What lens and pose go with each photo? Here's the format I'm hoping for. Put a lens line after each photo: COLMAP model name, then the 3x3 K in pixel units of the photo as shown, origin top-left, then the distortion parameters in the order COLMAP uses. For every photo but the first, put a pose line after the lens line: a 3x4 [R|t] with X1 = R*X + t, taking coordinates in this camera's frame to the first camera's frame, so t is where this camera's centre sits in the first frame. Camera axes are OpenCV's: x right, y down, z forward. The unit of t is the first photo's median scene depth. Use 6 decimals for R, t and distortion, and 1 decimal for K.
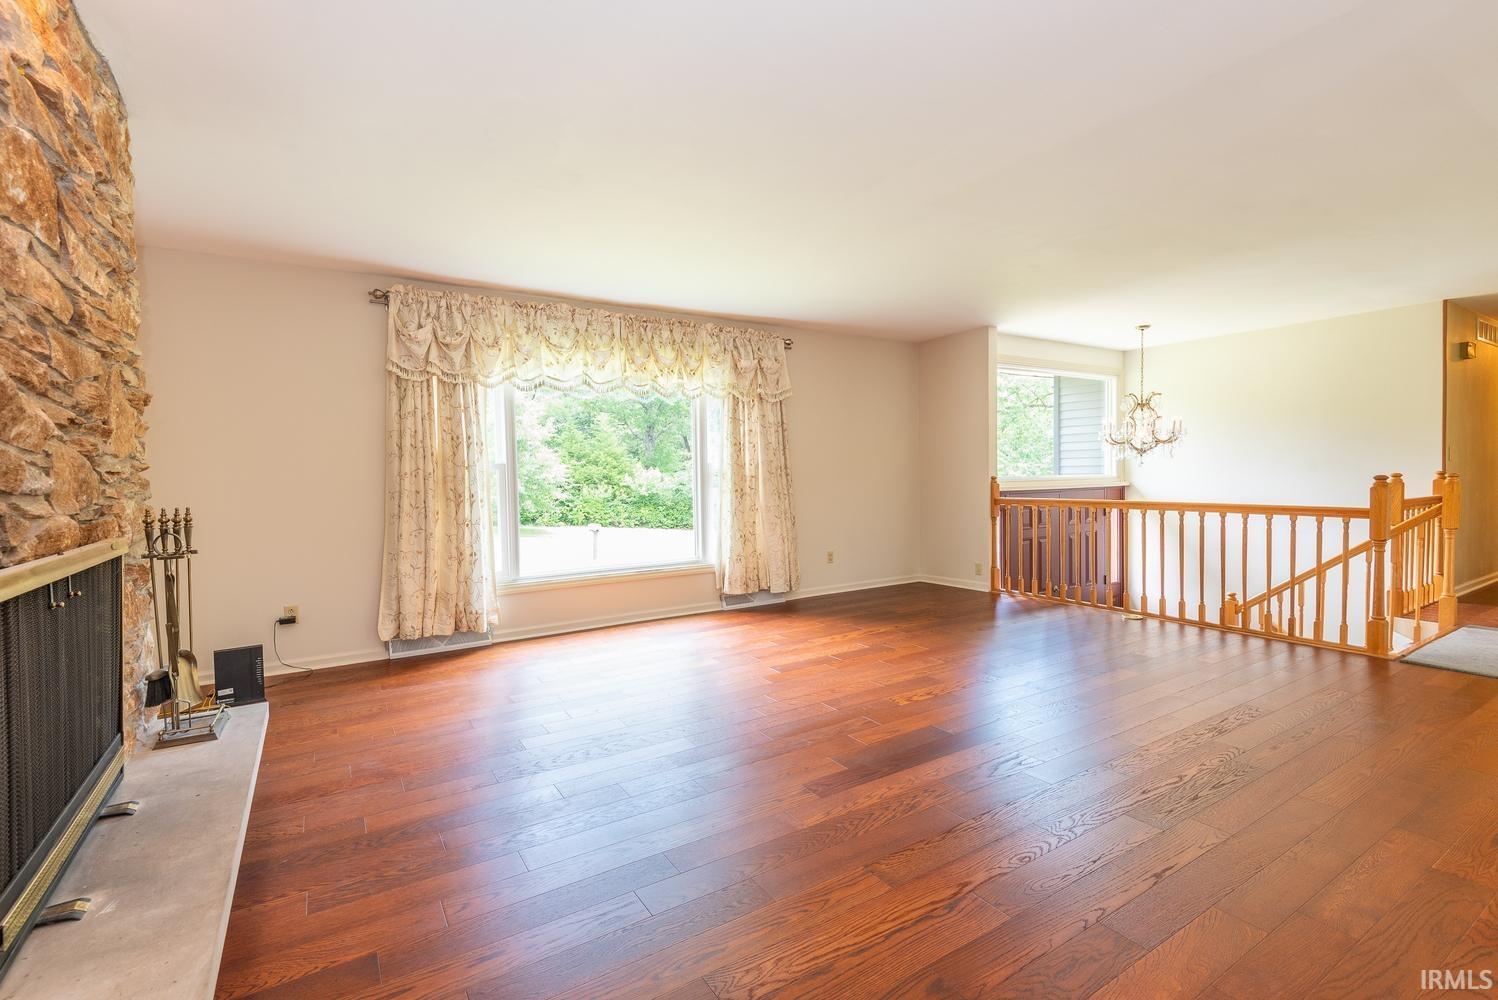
lens RADIAL K [[683.9, 0, 737.2], [0, 683.9, 493.6], [0, 0, 1]] dist [-0.000611, -0.000314]
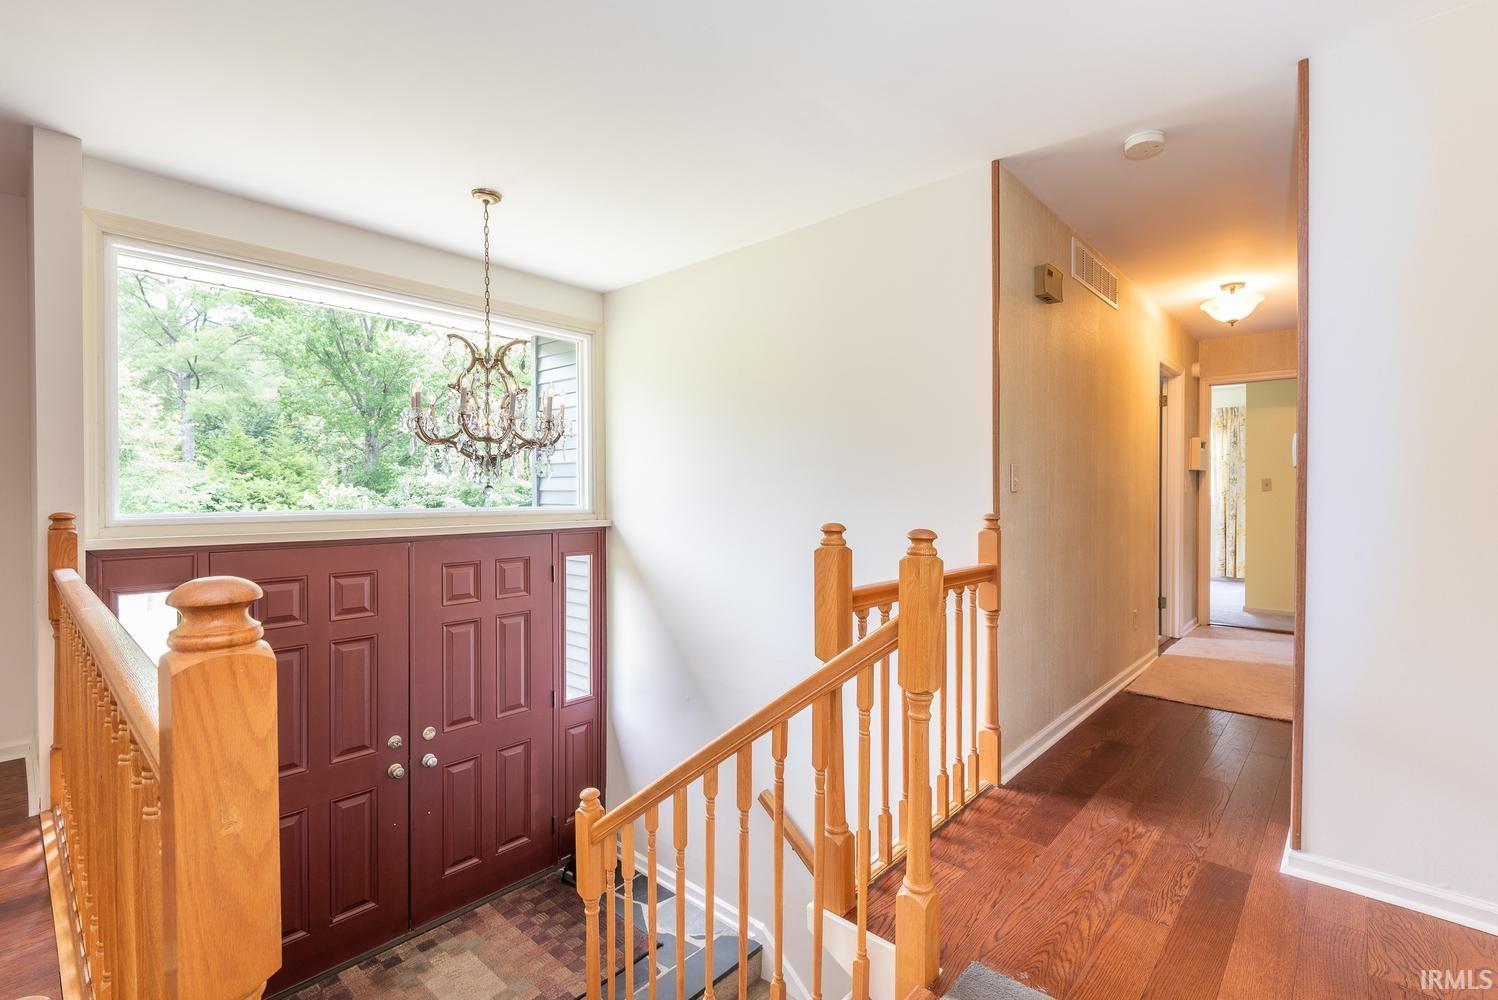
lens RADIAL K [[674.7, 0, 743.3], [0, 674.7, 504.9], [0, 0, 1]] dist [0.001080, 0.000130]
pose [[0.963694, 0.016061, 0.266524, 0.124063], [-0.011868, 0.999779, -0.017335, -0.004938], [-0.266744, 0.013542, 0.963672, 0.098765]]
